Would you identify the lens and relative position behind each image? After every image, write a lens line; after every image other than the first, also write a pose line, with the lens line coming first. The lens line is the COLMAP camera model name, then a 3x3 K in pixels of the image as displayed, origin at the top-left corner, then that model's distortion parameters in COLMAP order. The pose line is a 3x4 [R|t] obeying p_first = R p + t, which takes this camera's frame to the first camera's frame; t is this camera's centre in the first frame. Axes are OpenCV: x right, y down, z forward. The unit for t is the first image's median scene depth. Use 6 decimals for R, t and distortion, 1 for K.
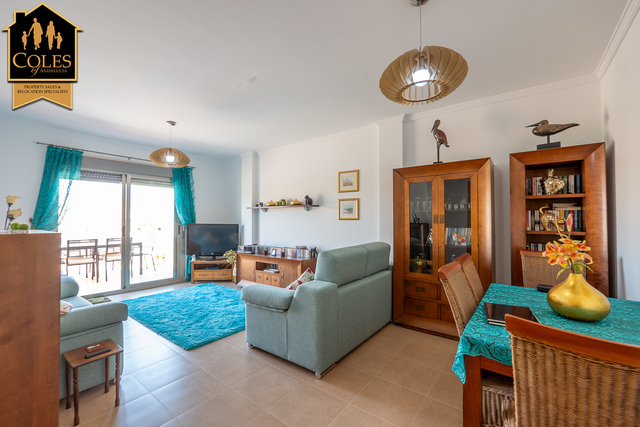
lens RADIAL K [[270.6, 0, 320.2], [0, 270.6, 215.2], [0, 0, 1]] dist [-0.004194, -0.002529]
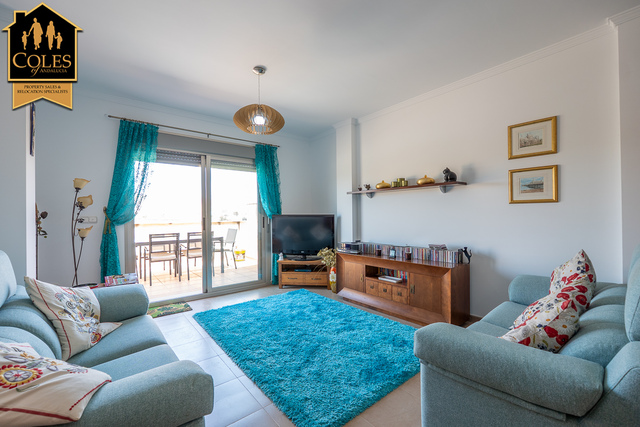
lens RADIAL K [[270.6, 0, 318.3], [0, 270.6, 214.5], [0, 0, 1]] dist [-0.004194, -0.002529]
pose [[0.973140, -0.011447, -0.229928, -0.202768], [0.014981, 0.999795, 0.013631, 0.025591], [0.229725, -0.016709, 0.973112, 0.282117]]
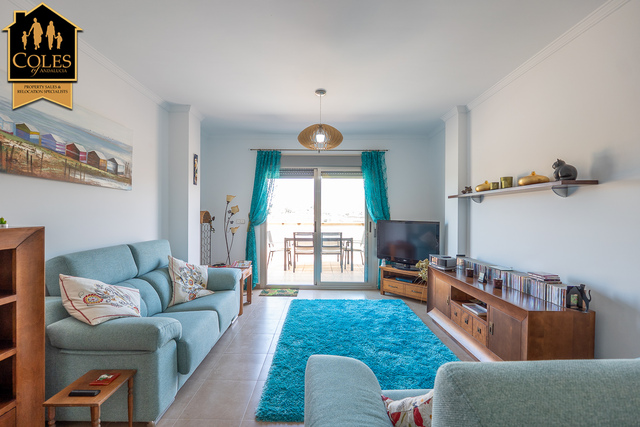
lens RADIAL K [[270.6, 0, 314.9], [0, 270.6, 215.7], [0, 0, 1]] dist [-0.004194, -0.002529]
pose [[0.600035, 0.005417, -0.799955, 0.060358], [0.009596, 0.999856, 0.013969, 0.006003], [0.799916, -0.016058, 0.599897, 0.423734]]
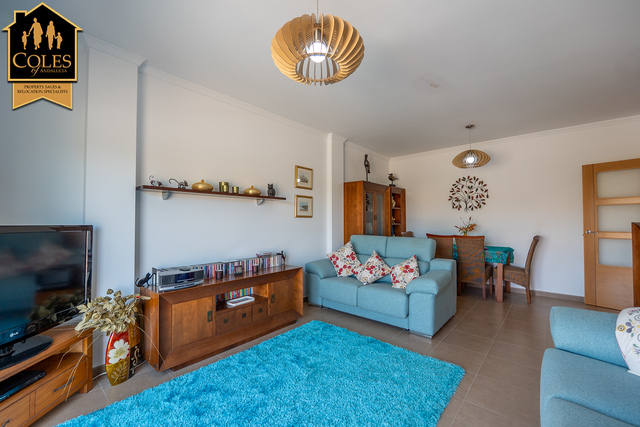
lens RADIAL K [[270.6, 0, 323.2], [0, 270.6, 214.8], [0, 0, 1]] dist [-0.004194, -0.002529]
pose [[0.046002, 0.020350, 0.998734, -0.788229], [-0.021660, 0.999578, -0.019369, 0.022949], [-0.998707, -0.020741, 0.046423, 0.811164]]
